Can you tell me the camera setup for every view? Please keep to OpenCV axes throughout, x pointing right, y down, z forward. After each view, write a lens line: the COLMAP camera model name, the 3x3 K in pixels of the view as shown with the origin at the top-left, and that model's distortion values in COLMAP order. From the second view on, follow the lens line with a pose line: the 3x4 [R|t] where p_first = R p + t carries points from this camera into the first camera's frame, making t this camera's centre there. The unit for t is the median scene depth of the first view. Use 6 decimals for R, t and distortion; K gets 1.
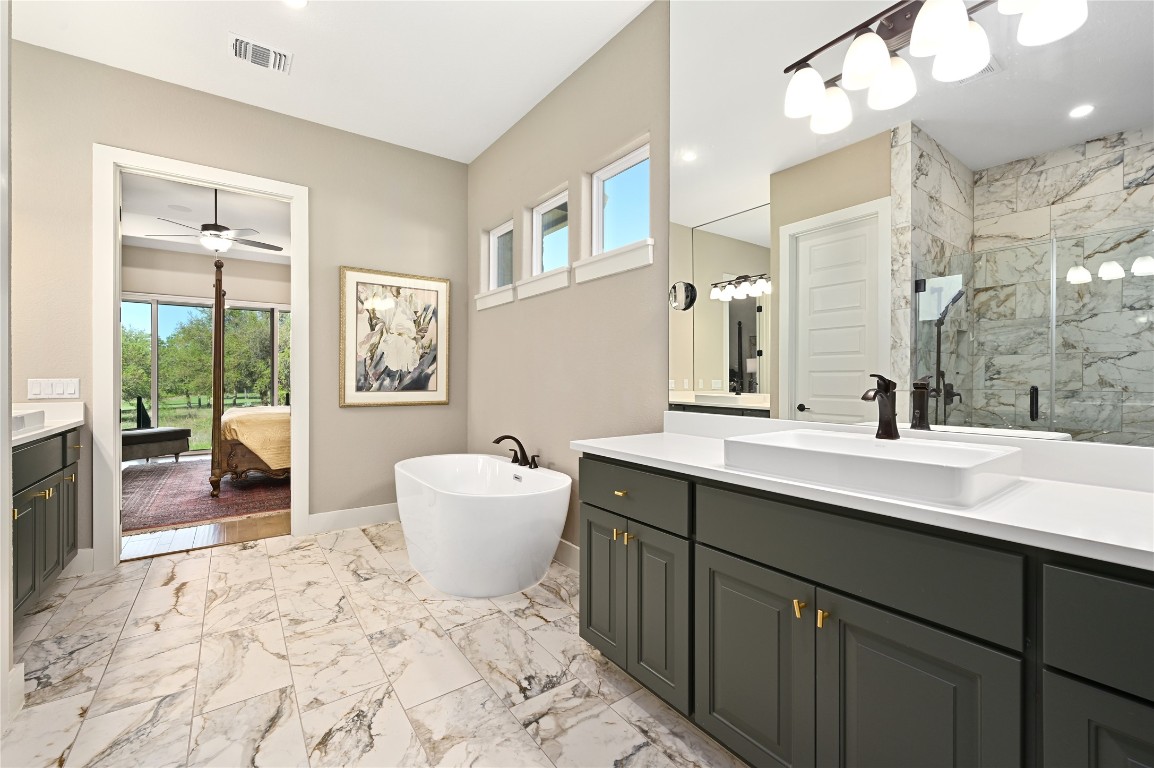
lens RADIAL K [[481.9, 0, 580.8], [0, 481.9, 376.0], [0, 0, 1]] dist [0.001062, 0.000132]
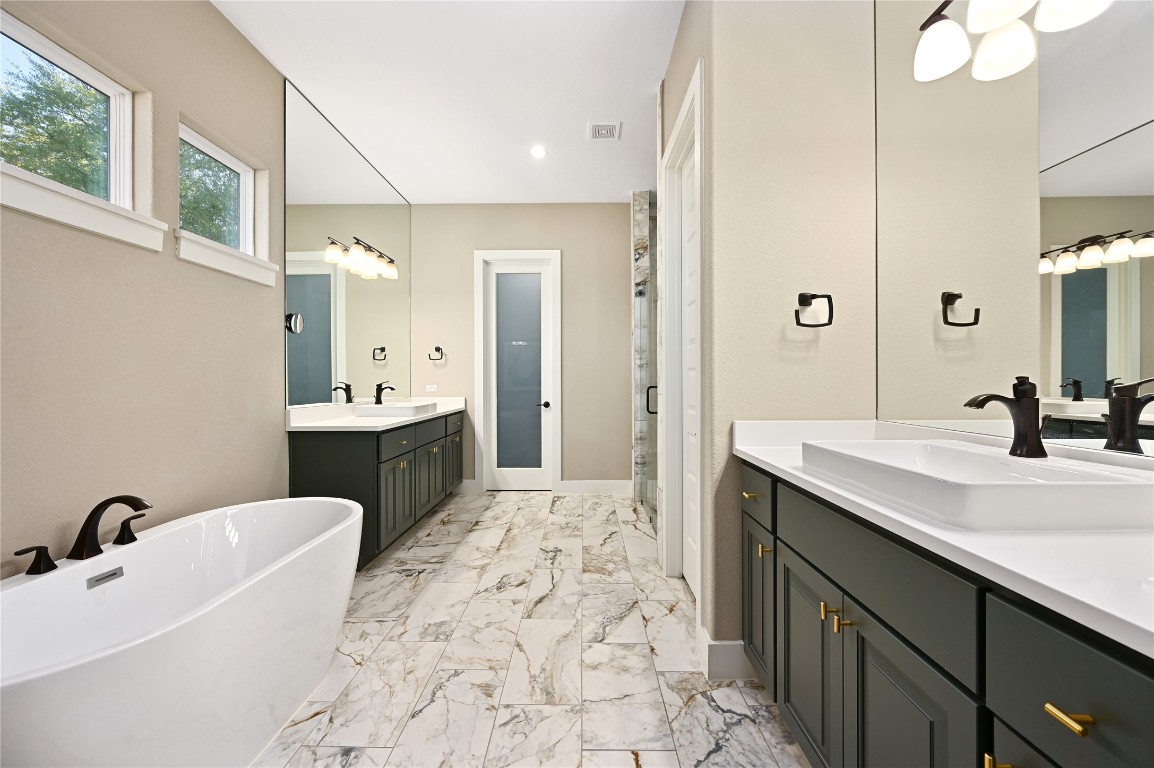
lens RADIAL K [[460.6, 0, 576.7], [0, 460.6, 382.2], [0, 0, 1]] dist [-0.002660, -0.000179]
pose [[-0.802180, 0.001167, 0.597081, -1.335388], [0.001951, 0.999998, 0.000667, 0.002198], [-0.597078, 0.001700, -0.802181, 1.746420]]
